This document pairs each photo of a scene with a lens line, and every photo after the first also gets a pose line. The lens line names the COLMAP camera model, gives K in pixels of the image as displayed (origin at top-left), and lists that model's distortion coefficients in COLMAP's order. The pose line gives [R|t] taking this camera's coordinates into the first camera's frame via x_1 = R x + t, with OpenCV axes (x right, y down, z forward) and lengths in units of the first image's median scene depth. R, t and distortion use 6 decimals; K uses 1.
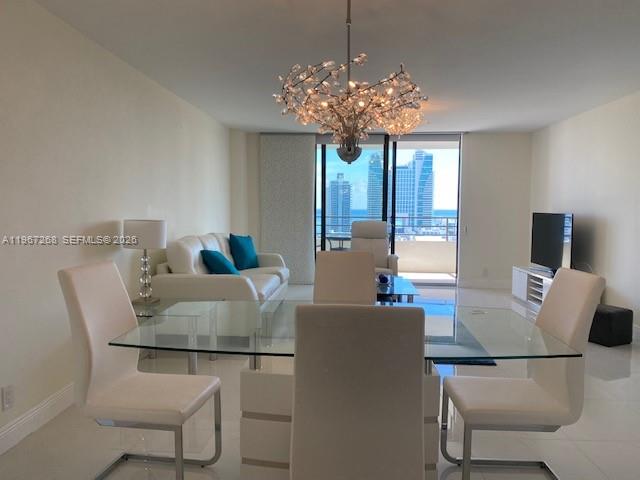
lens RADIAL K [[484.3, 0, 320.0], [0, 484.3, 240.0], [0, 0, 1]] dist [0.007278, 0.001448]
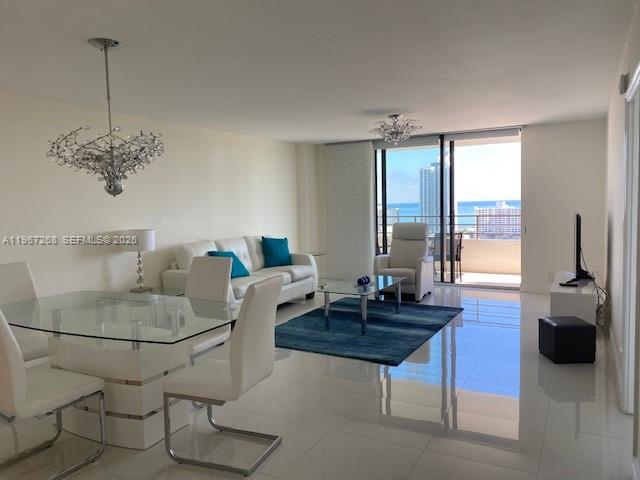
lens RADIAL K [[485.7, 0, 320.0], [0, 485.7, 240.0], [0, 0, 1]] dist [0.014285, -0.061264]
pose [[0.894274, 0.004734, -0.447495, 0.369989], [0.003103, 0.999854, 0.016779, -0.018694], [0.447509, -0.016394, 0.894129, -0.009025]]
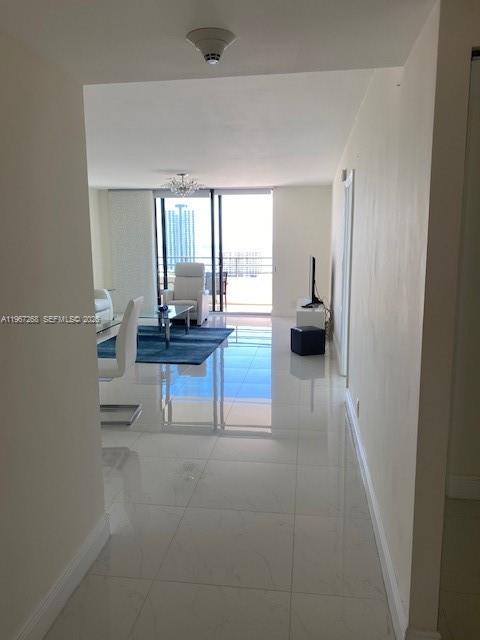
lens RADIAL K [[484.3, 0, 259.5], [0, 484.3, 334.5], [0, 0, 1]] dist [0.007278, 0.001448]
pose [[0.997511, 0.005824, -0.070275, 0.349296], [0.002966, 0.992235, 0.124339, -0.009071], [0.070453, -0.124238, 0.989748, -0.231180]]
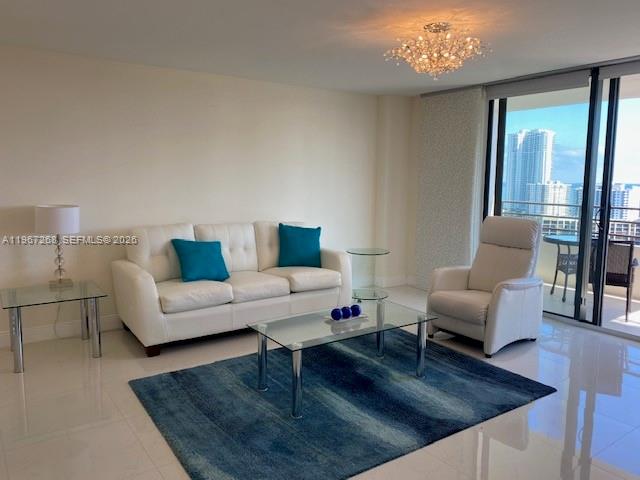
lens RADIAL K [[484.3, 0, 320.0], [0, 484.3, 240.0], [0, 0, 1]] dist [0.007278, 0.001448]
pose [[0.603315, 0.105976, -0.790430, 0.422919], [-0.059754, 0.994352, 0.087707, -0.048856], [0.795261, -0.005684, 0.606240, 0.406685]]
